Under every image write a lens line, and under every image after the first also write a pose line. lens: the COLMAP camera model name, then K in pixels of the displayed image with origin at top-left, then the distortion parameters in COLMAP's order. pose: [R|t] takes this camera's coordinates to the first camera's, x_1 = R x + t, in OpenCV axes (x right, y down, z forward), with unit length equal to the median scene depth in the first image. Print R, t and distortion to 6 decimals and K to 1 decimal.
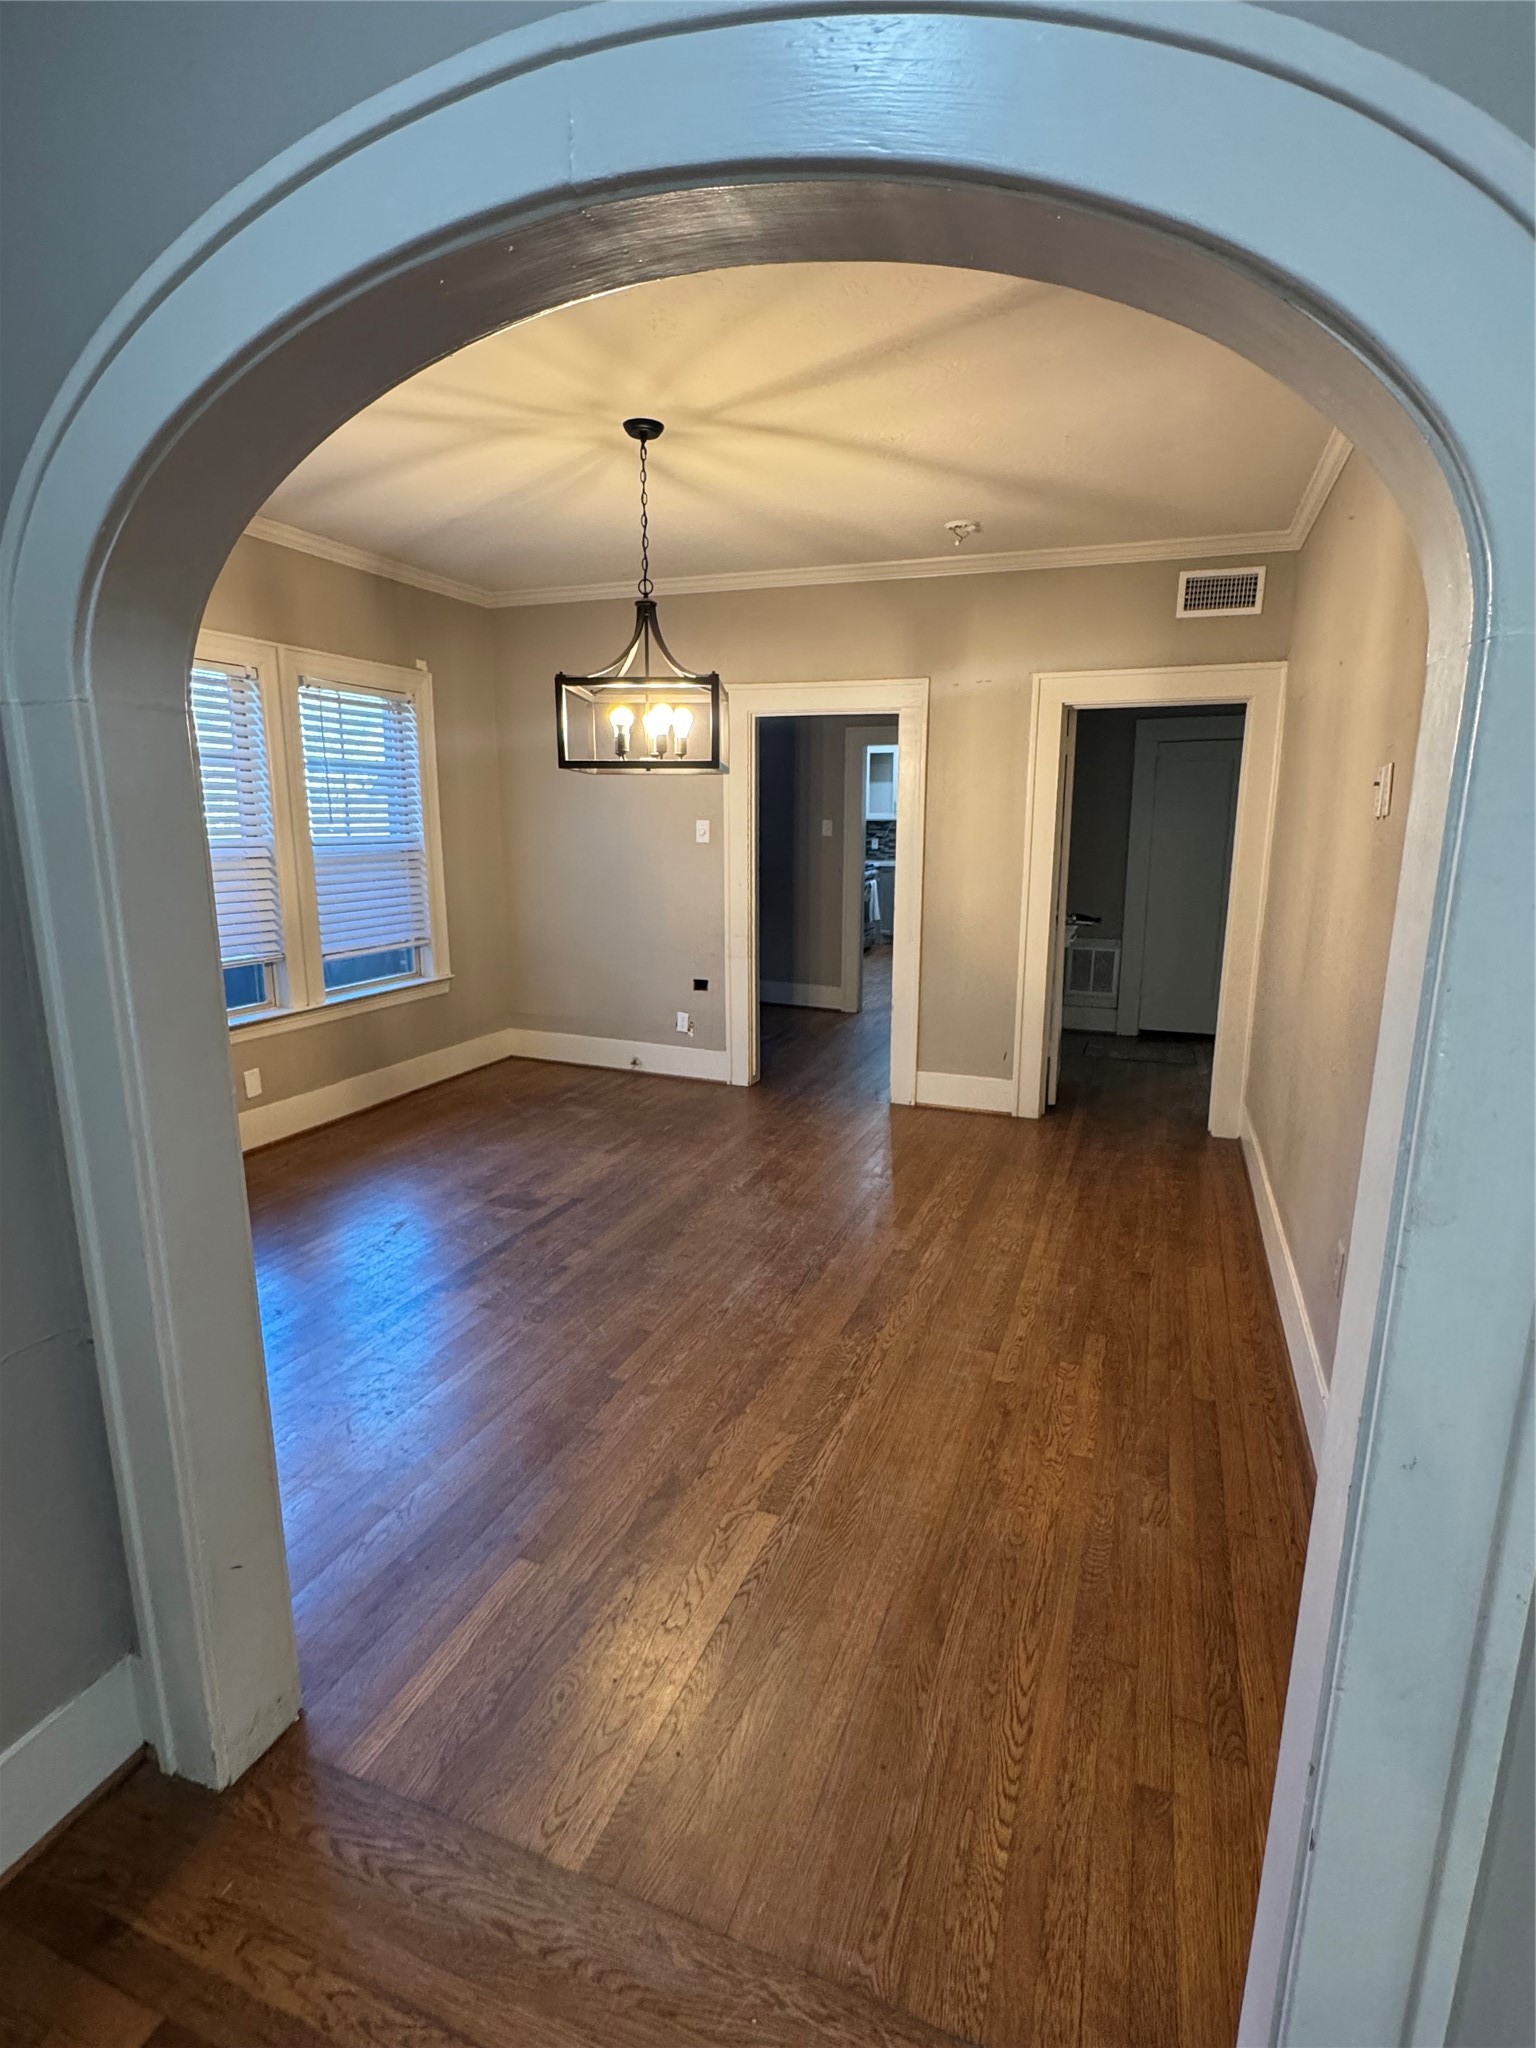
lens RADIAL K [[1004.1, 0, 768.0], [0, 1004.1, 1024.0], [0, 0, 1]] dist [0.001843, -0.012760]
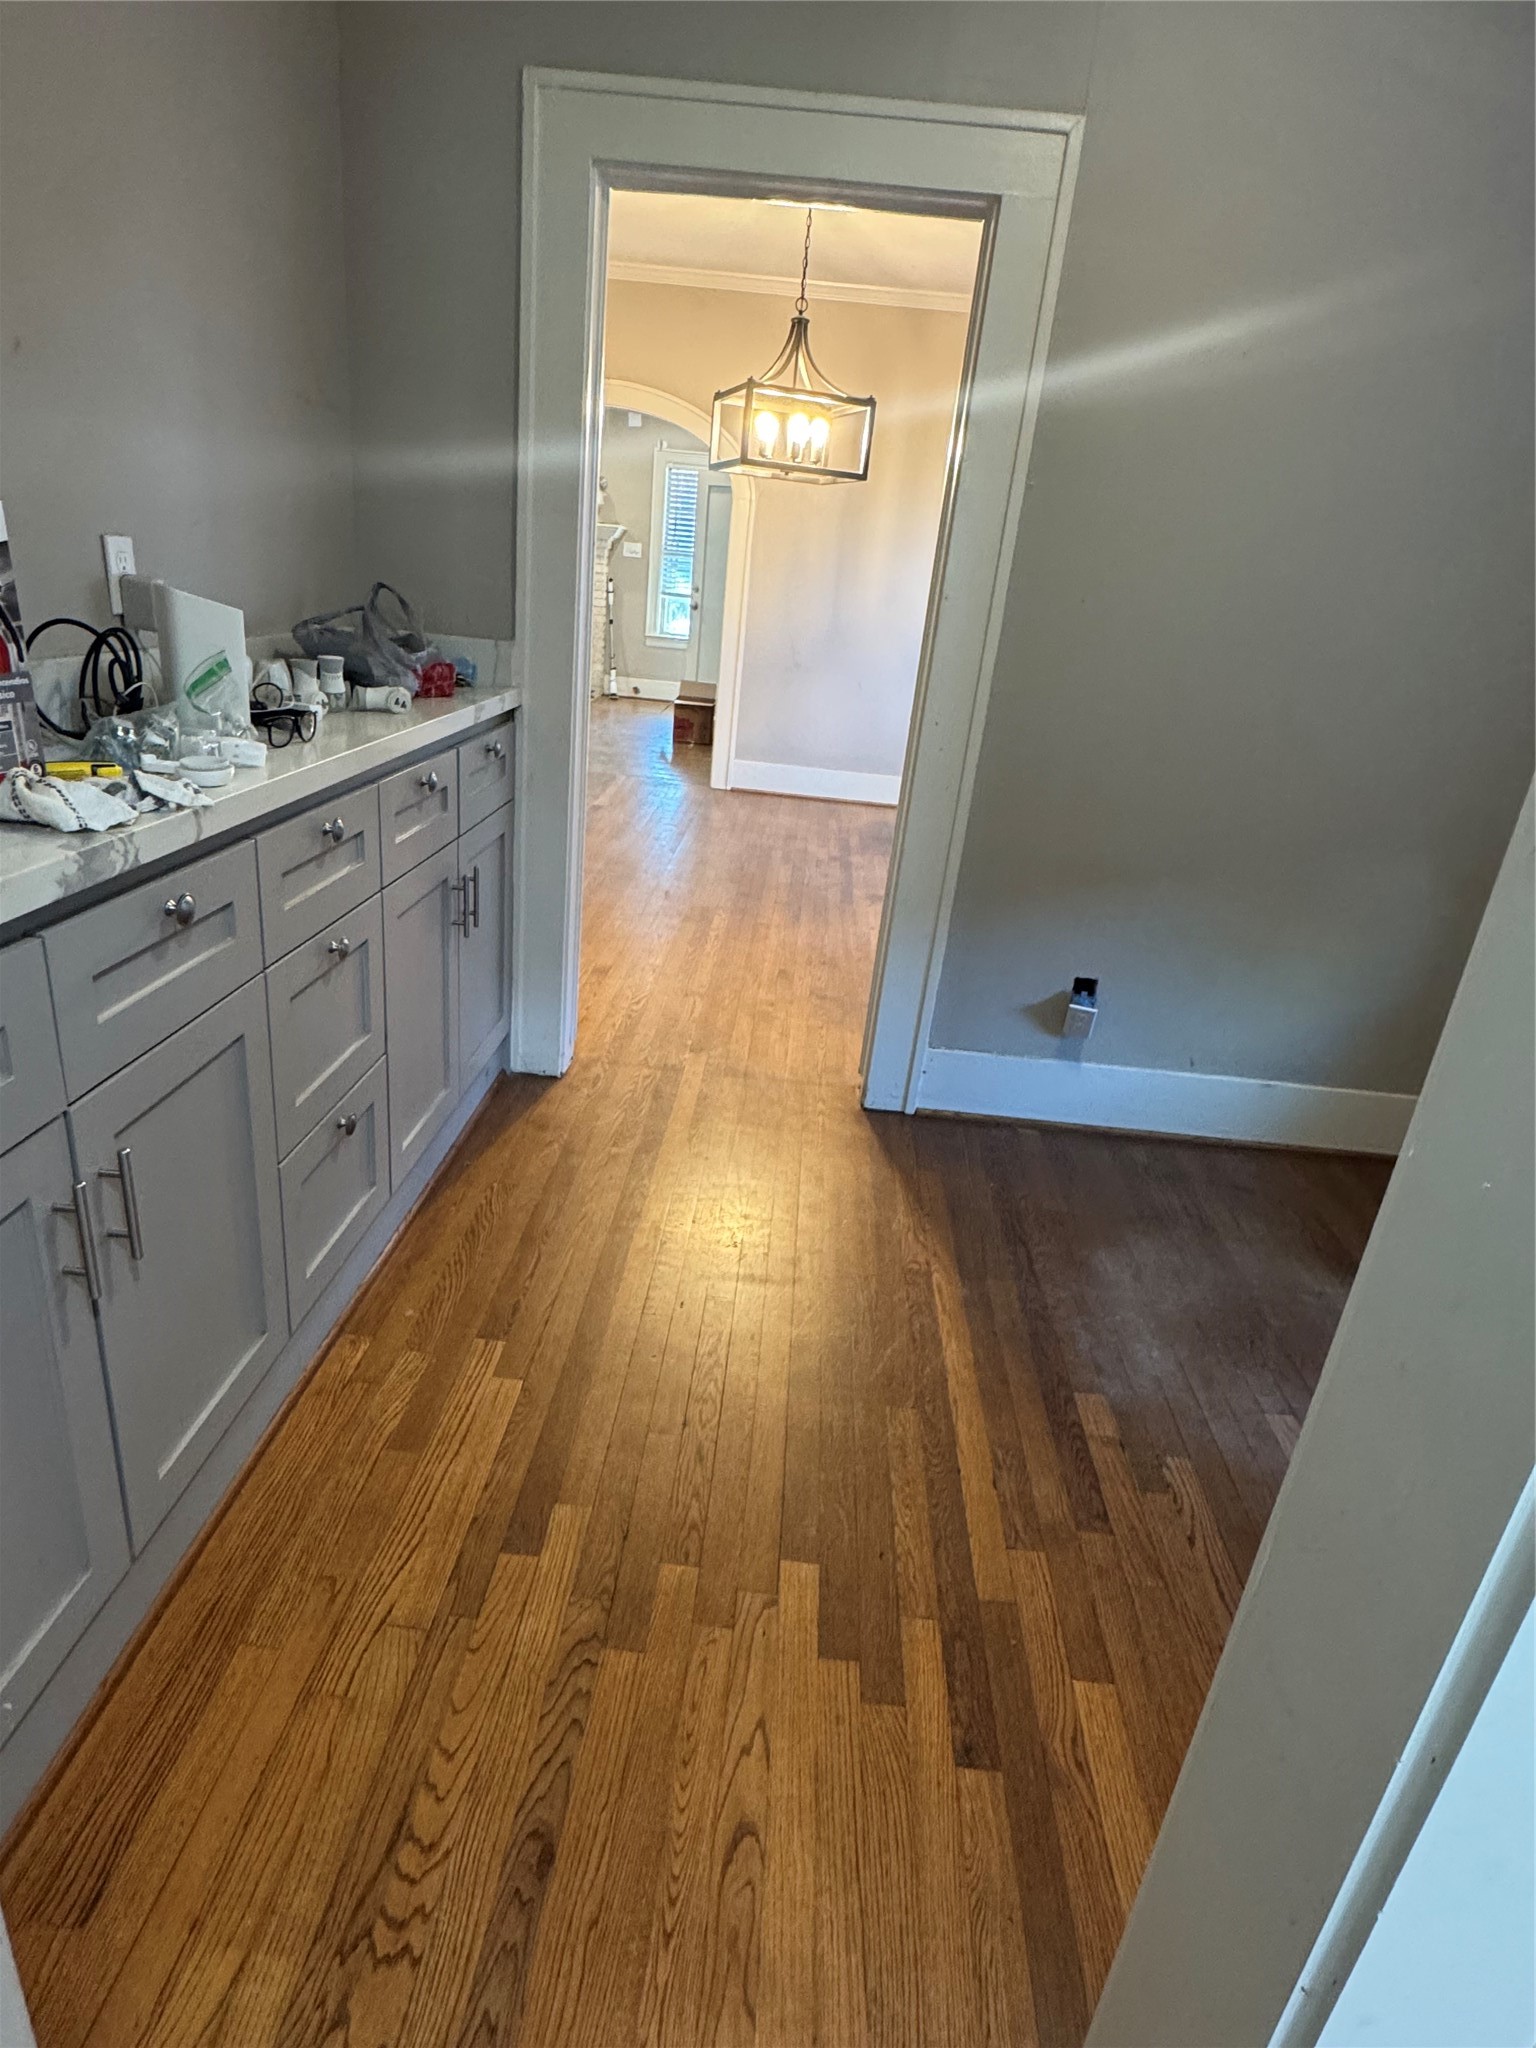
lens RADIAL K [[1119.4, 0, 768.0], [0, 1119.4, 1024.0], [0, 0, 1]] dist [0.000667, -0.001696]
pose [[-0.945287, 0.029394, -0.324912, 0.330393], [-0.162579, 0.821011, 0.547274, -0.418038], [0.282843, 0.570155, -0.771312, 2.261699]]
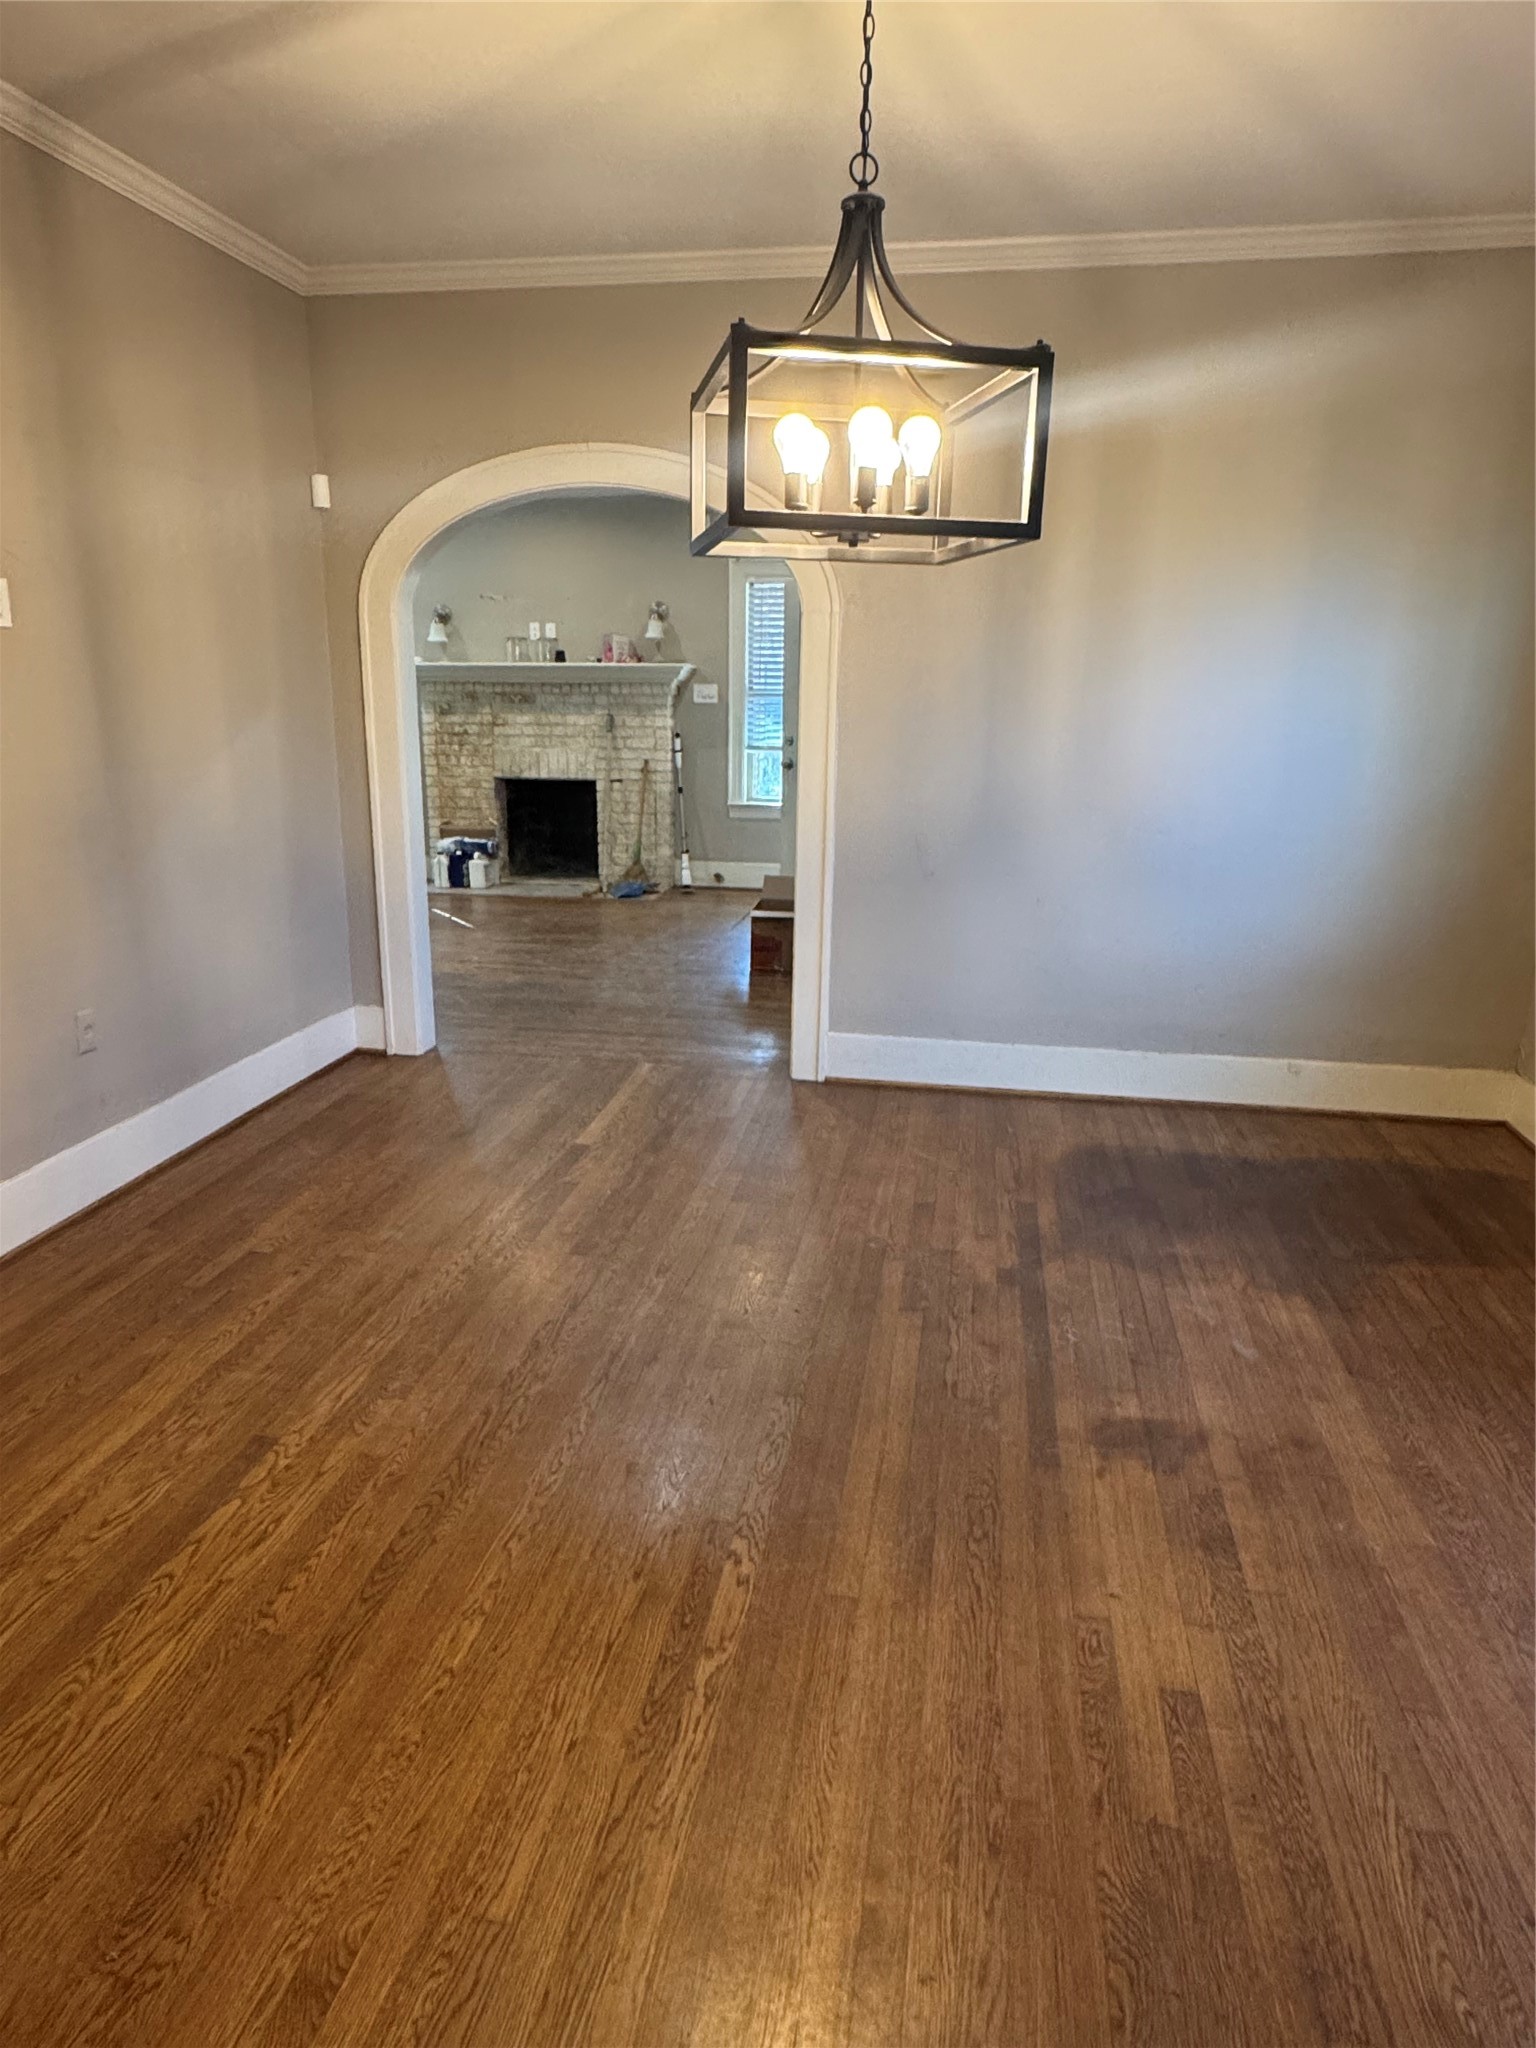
lens RADIAL K [[1257.5, 0, 768.0], [0, 1257.5, 1024.0], [0, 0, 1]] dist [-0.004207, 0.004896]
pose [[-0.979291, 0.032522, -0.199828, 0.058600], [-0.062805, 0.889522, 0.452556, -0.308939], [0.192470, 0.455734, -0.869058, 1.589811]]
